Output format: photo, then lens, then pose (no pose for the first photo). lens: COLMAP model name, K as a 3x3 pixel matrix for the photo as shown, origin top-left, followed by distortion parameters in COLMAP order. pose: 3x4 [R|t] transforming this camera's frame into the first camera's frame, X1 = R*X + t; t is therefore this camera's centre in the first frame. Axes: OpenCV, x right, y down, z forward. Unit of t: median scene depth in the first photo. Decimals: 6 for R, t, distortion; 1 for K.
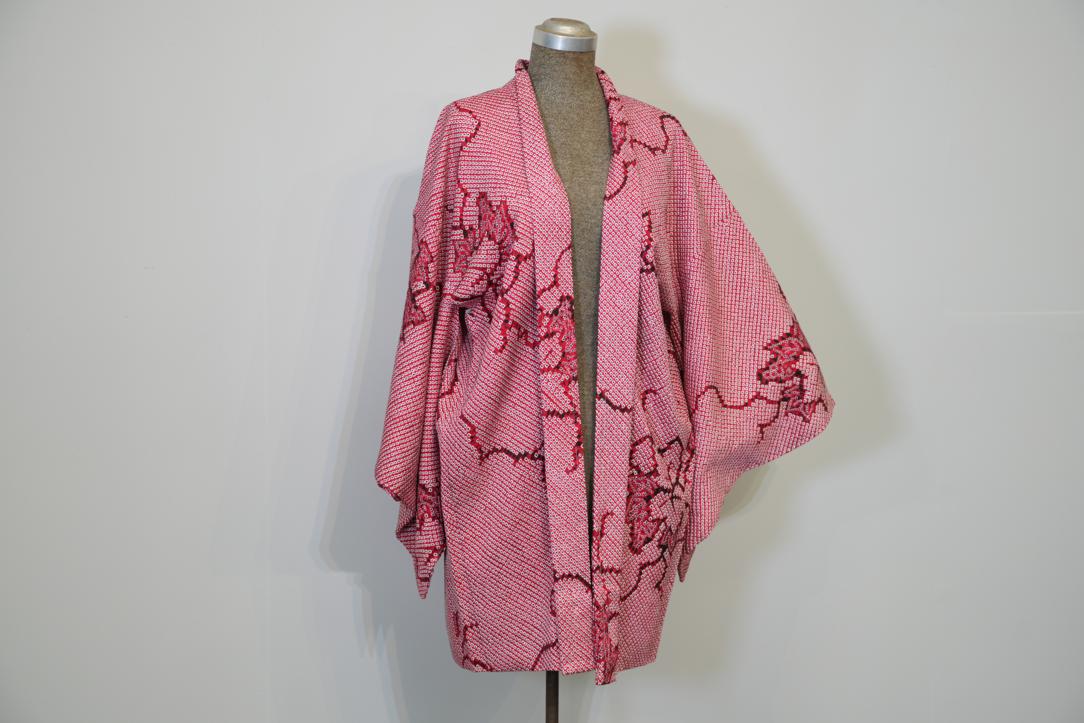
lens RADIAL K [[1731.9, 0, 541.3], [0, 1731.9, 368.0], [0, 0, 1]] dist [-0.017877, 0.000000]
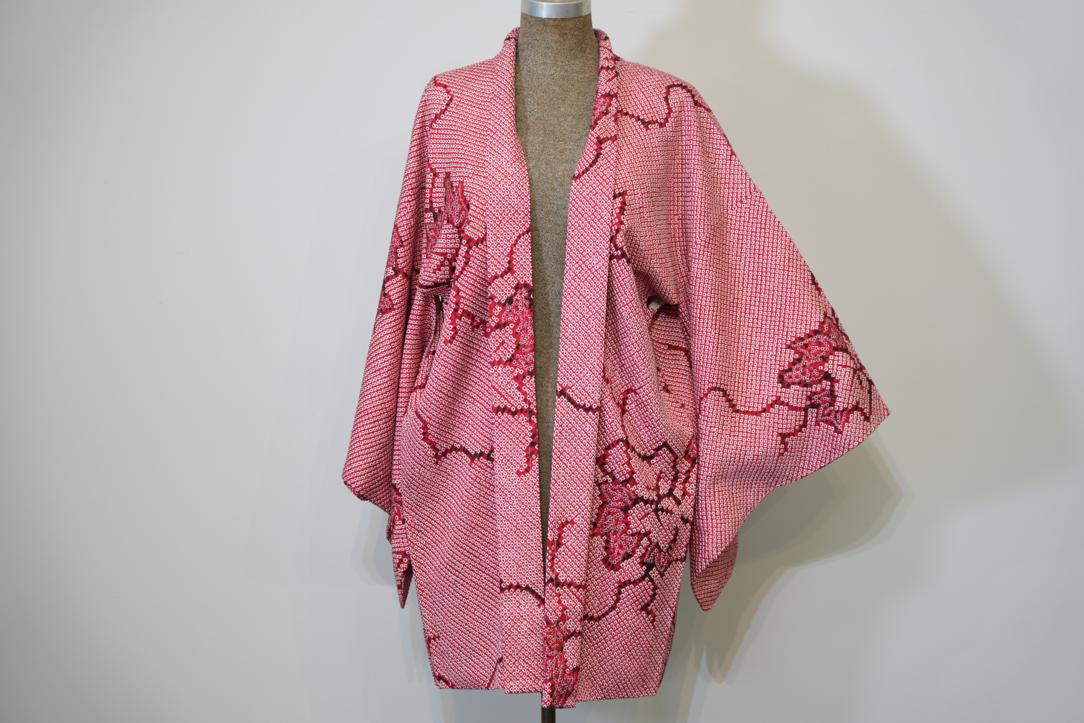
lens RADIAL K [[2453.9, 0, 542.3], [0, 2453.9, 359.6], [0, 0, 1]] dist [-0.043717, 0.000000]
pose [[0.937624, 0.018715, -0.347148, 0.472199], [-0.025871, 0.999537, -0.015989, 0.019301], [0.346688, 0.023973, 0.937674, -0.220079]]
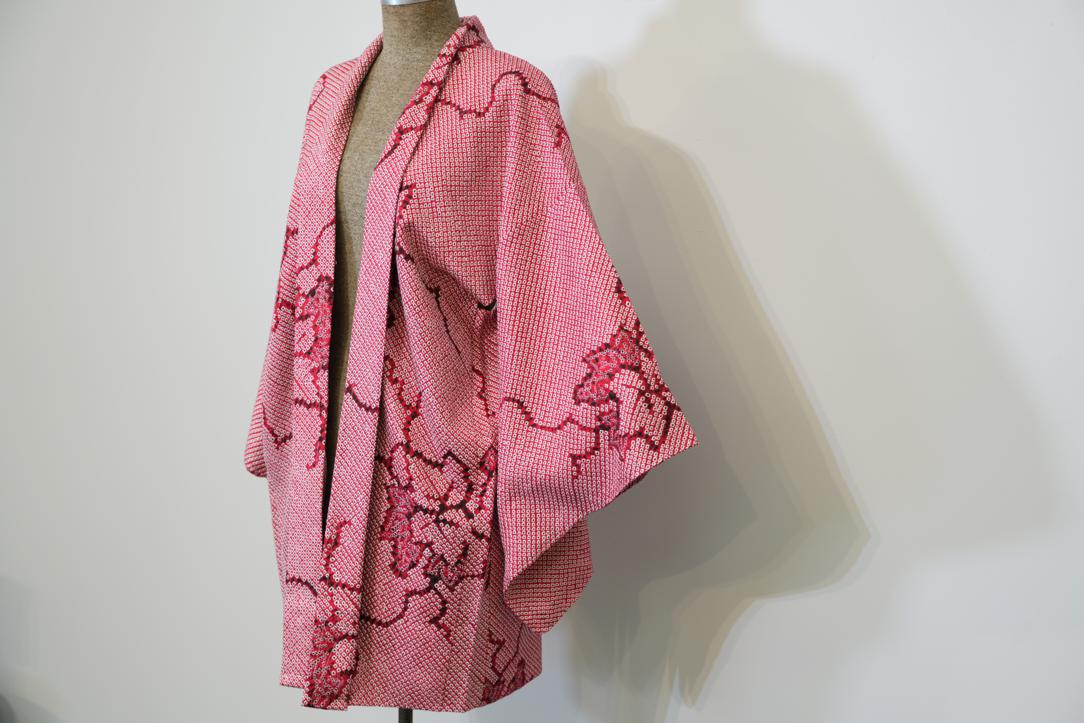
lens RADIAL K [[1821.5, 0, 542.6], [0, 1821.5, 361.6], [0, 0, 1]] dist [-0.044835, 0.000000]
pose [[0.566991, 0.088475, -0.818959, 0.854052], [-0.090504, 0.994887, 0.044822, -0.049352], [0.818737, 0.048705, 0.572099, 0.540035]]
